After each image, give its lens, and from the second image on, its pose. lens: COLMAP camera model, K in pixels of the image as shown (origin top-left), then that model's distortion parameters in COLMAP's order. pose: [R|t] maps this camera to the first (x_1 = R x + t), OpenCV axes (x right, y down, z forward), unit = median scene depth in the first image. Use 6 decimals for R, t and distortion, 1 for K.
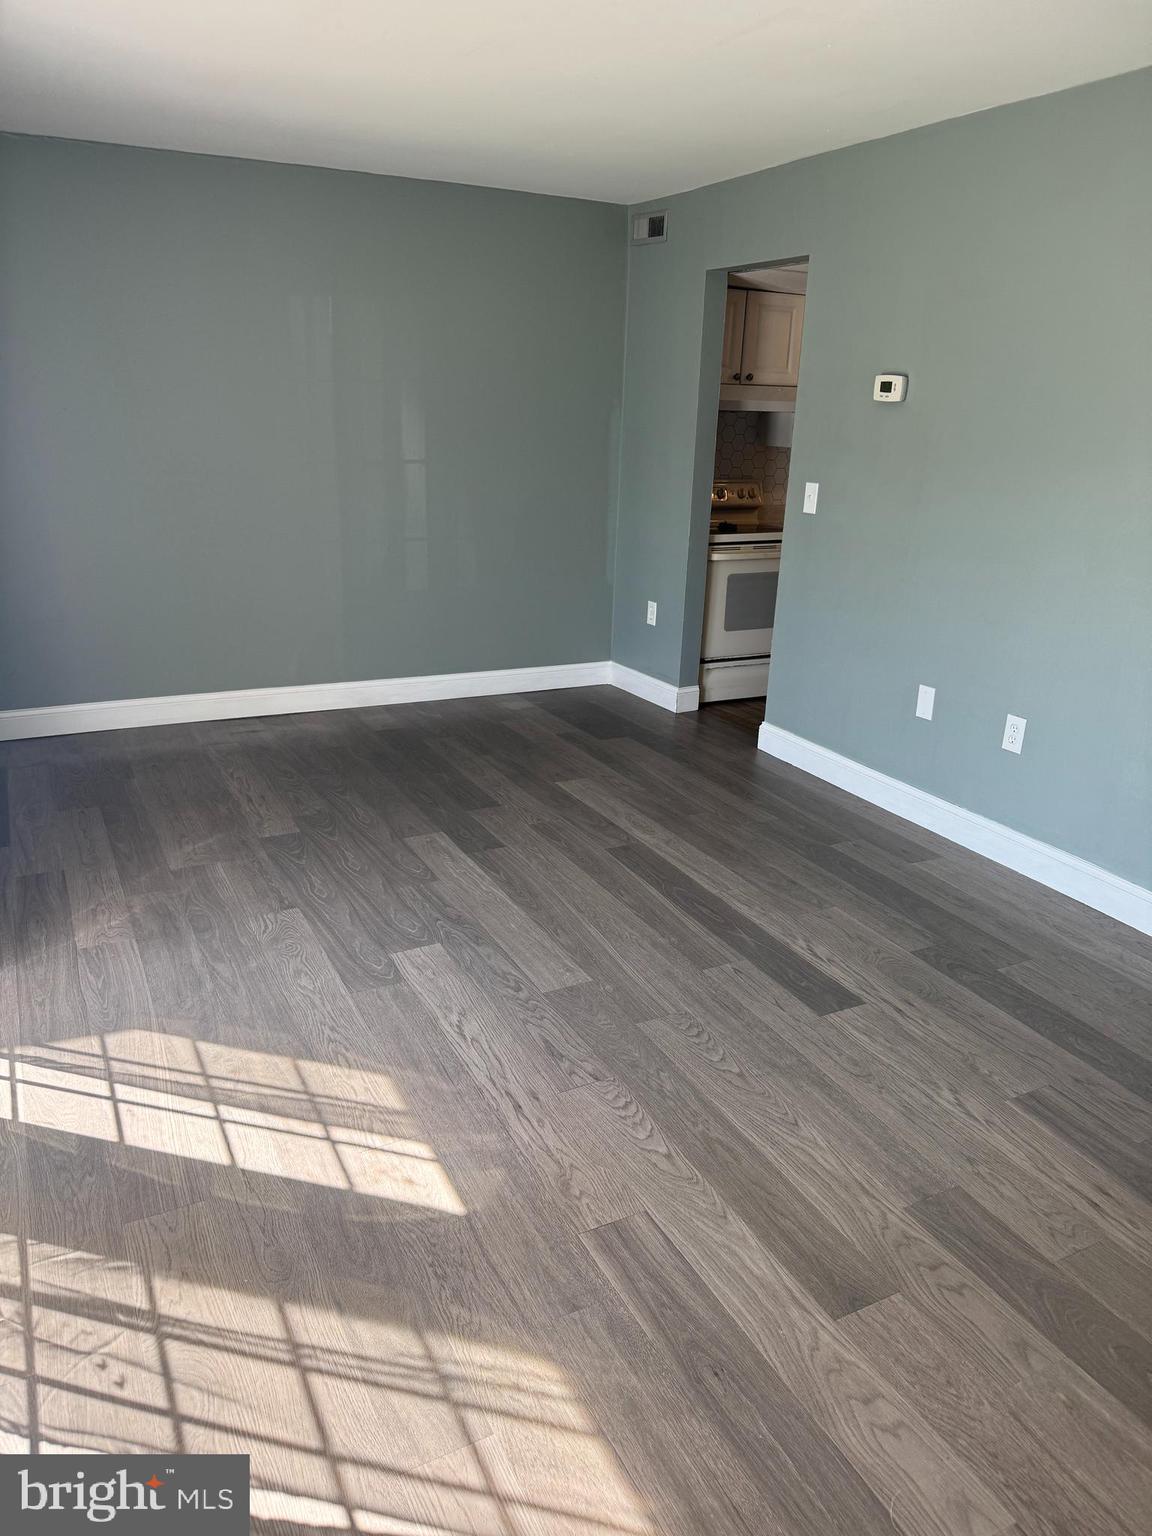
lens RADIAL K [[1077.1, 0, 576.0], [0, 1077.1, 768.0], [0, 0, 1]] dist [-0.009004, -0.023784]
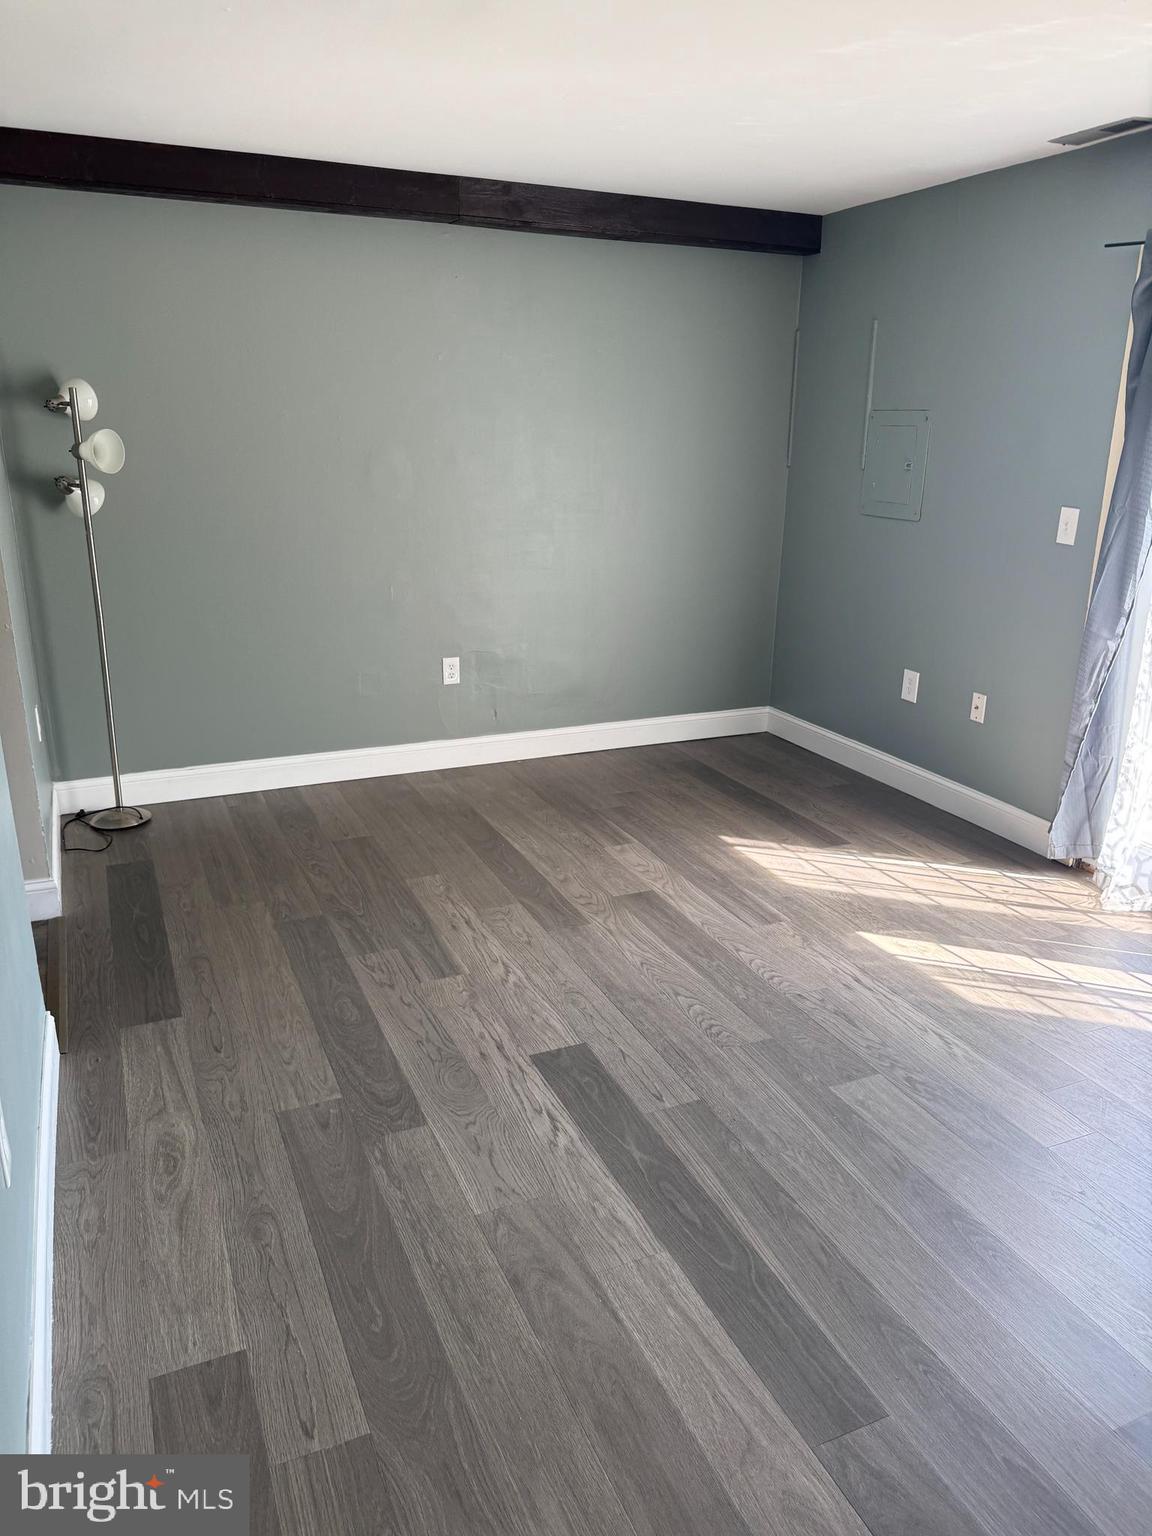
lens RADIAL K [[1077.1, 0, 576.0], [0, 1077.1, 768.0], [0, 0, 1]] dist [-0.009004, -0.023784]
pose [[-0.998354, -0.037005, 0.043818, 0.220142], [-0.004669, 0.813901, 0.580984, -0.596870], [-0.057163, 0.579823, -0.812734, 1.810426]]
